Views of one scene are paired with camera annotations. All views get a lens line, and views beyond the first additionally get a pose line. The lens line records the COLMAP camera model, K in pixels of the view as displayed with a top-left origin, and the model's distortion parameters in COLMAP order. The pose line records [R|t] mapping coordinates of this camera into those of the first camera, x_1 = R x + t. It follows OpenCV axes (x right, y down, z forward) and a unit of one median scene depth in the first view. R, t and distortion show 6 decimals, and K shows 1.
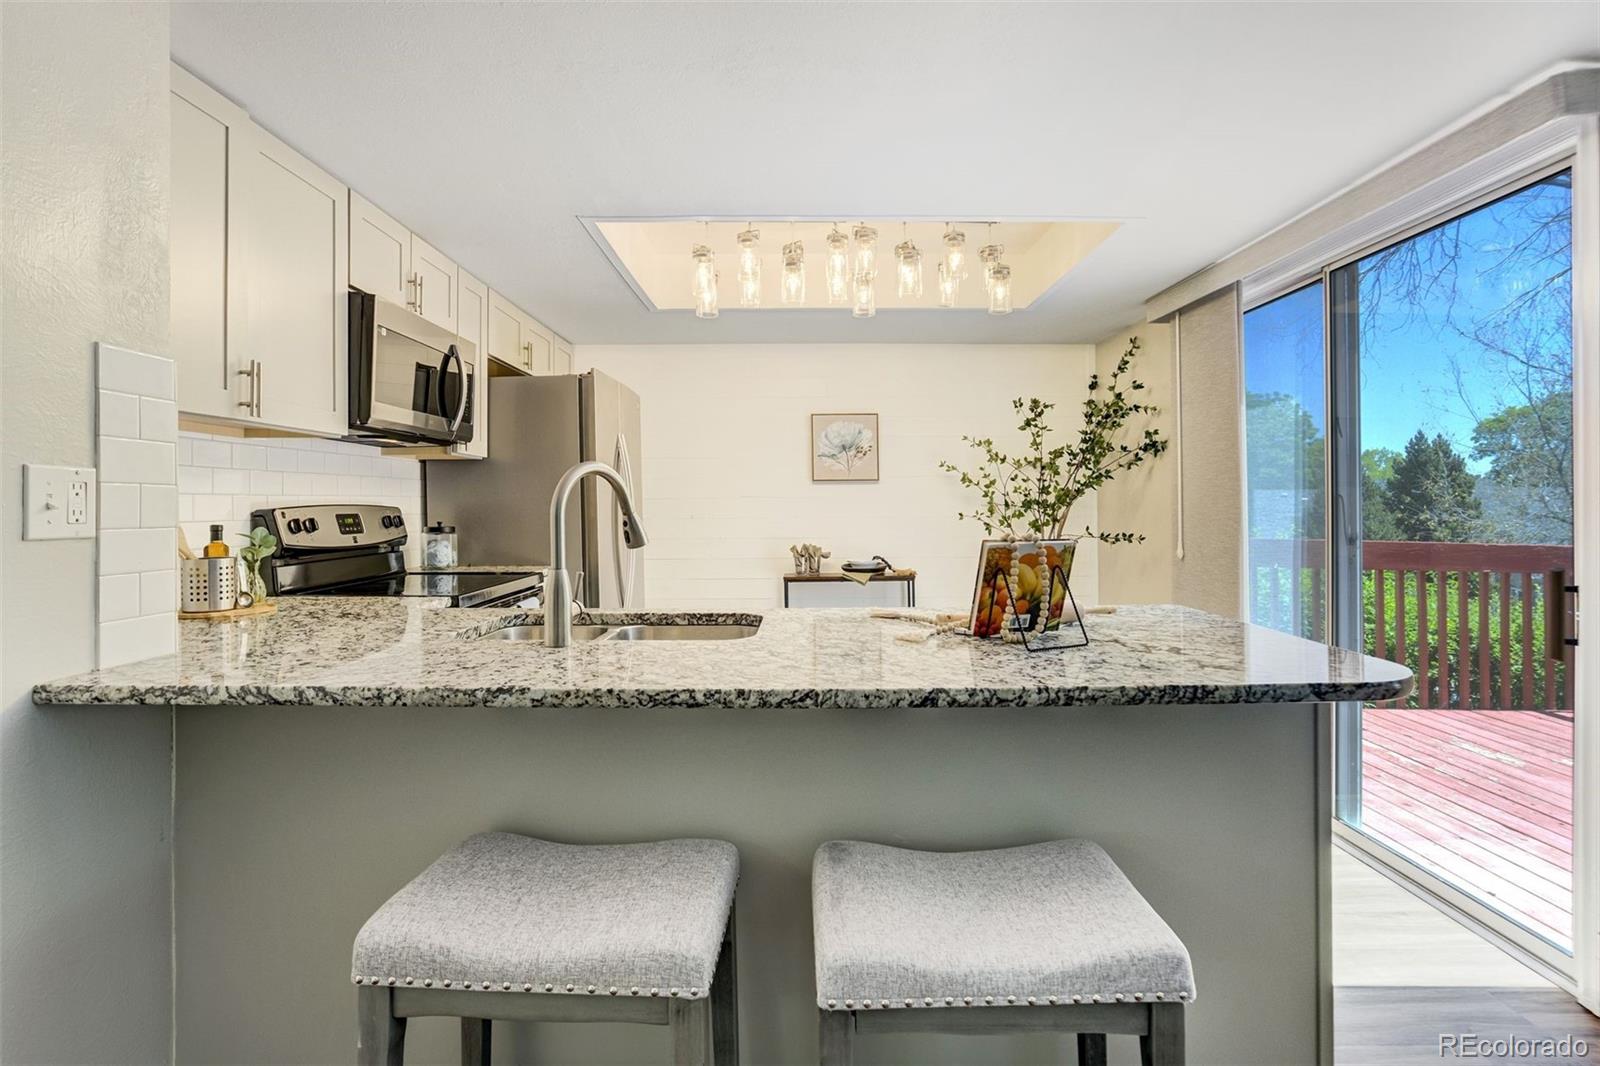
lens RADIAL K [[797.9, 0, 790.3], [0, 797.9, 522.5], [0, 0, 1]] dist [-0.043188, 0.000502]
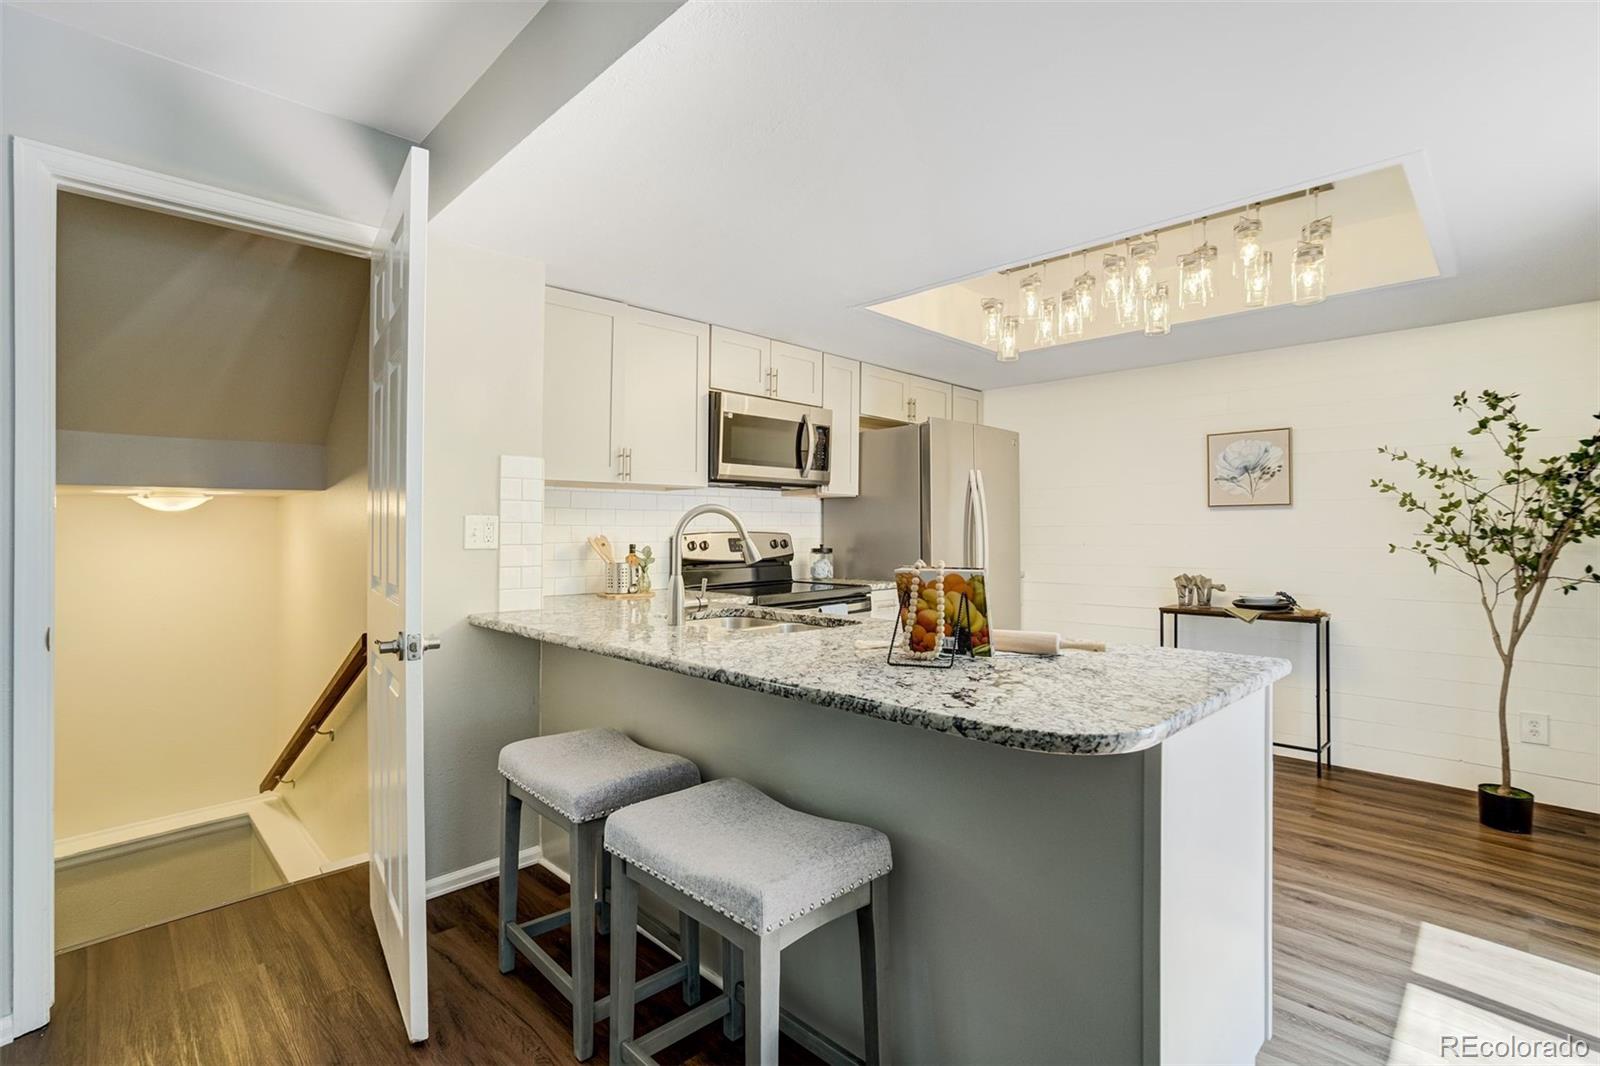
lens RADIAL K [[751.4, 0, 779.2], [0, 751.4, 564.3], [0, 0, 1]] dist [-0.042311, 0.013589]
pose [[0.692574, 0.033179, -0.720583, 0.443477], [-0.016125, 0.999404, 0.030520, -0.005376], [0.721166, -0.009518, 0.692697, 0.064618]]
